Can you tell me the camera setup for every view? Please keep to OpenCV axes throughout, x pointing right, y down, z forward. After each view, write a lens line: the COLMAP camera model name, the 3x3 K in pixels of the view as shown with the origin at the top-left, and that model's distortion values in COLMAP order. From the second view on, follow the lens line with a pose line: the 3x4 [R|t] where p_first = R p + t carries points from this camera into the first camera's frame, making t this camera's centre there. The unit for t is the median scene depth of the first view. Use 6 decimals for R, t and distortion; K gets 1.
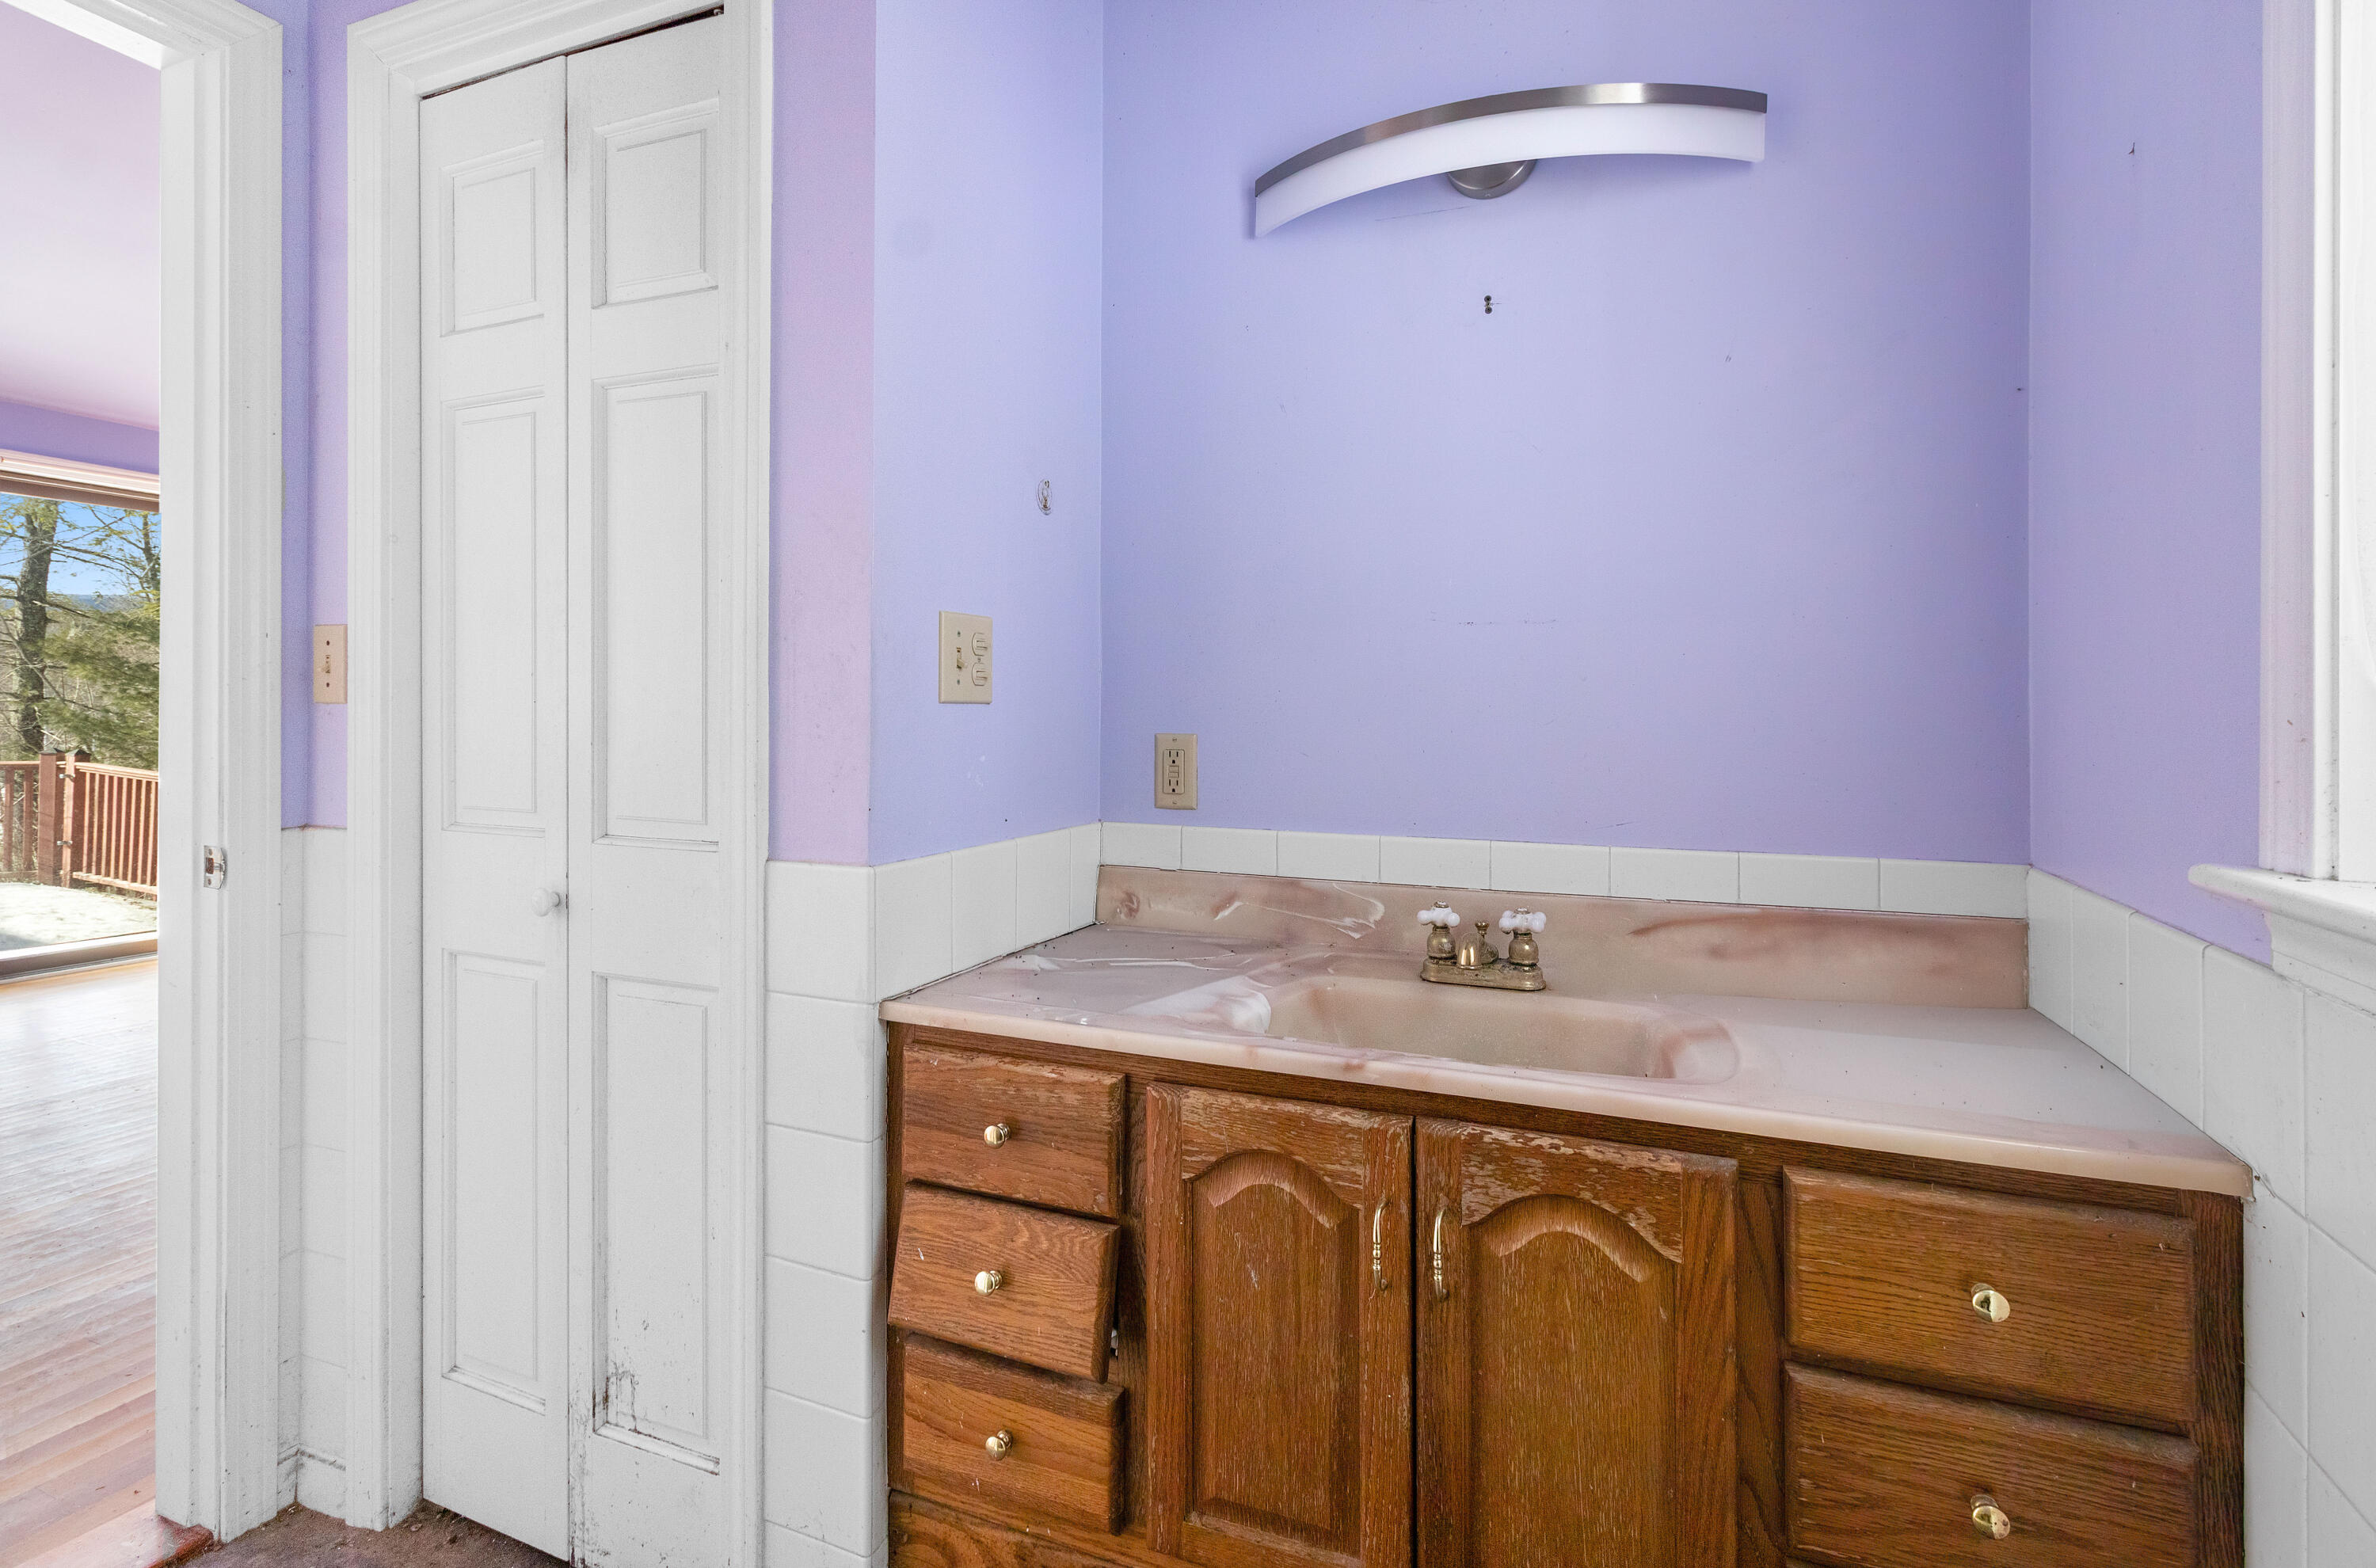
lens RADIAL K [[1142.1, 0, 1134.5], [0, 1142.1, 687.2], [0, 0, 1]] dist [-0.002895, -0.000888]
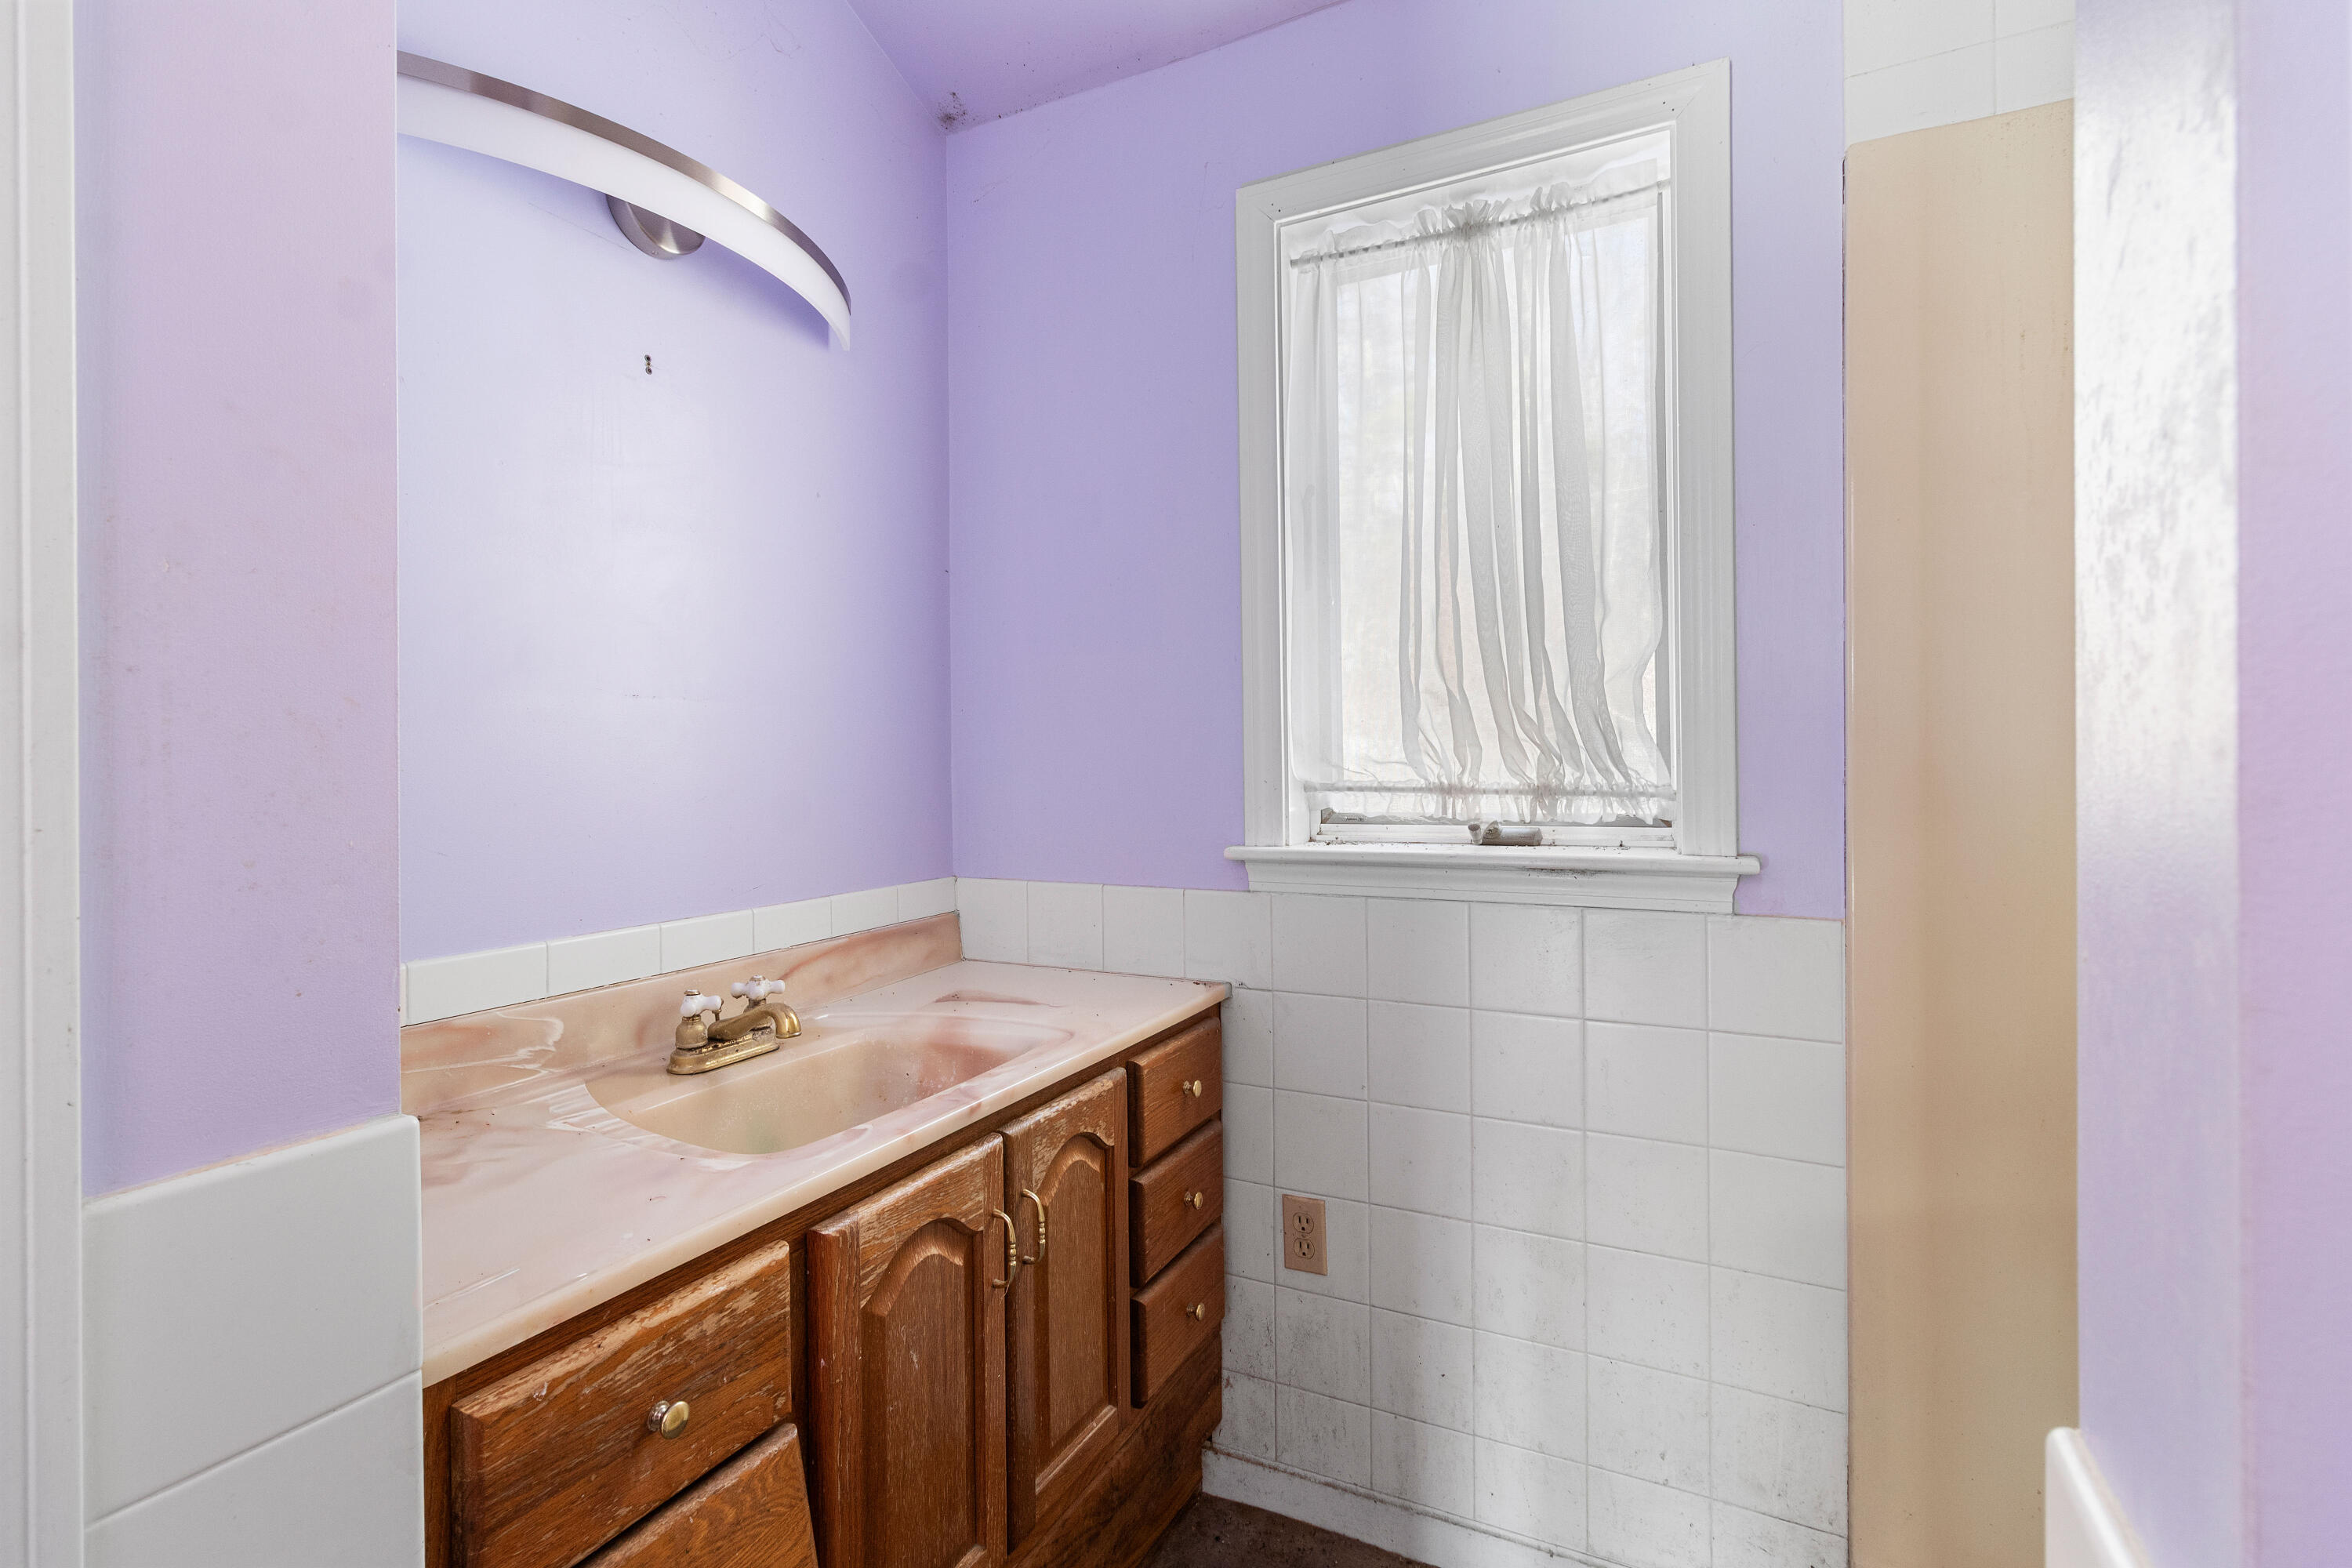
lens RADIAL K [[1096.5, 0, 1174.1], [0, 1096.5, 775.7], [0, 0, 1]] dist [0.009184, 0.000128]
pose [[0.058403, -0.015561, 0.998172, -0.775211], [-0.002625, 0.999873, 0.015741, -0.009282], [-0.998290, -0.003539, 0.058355, 0.666506]]
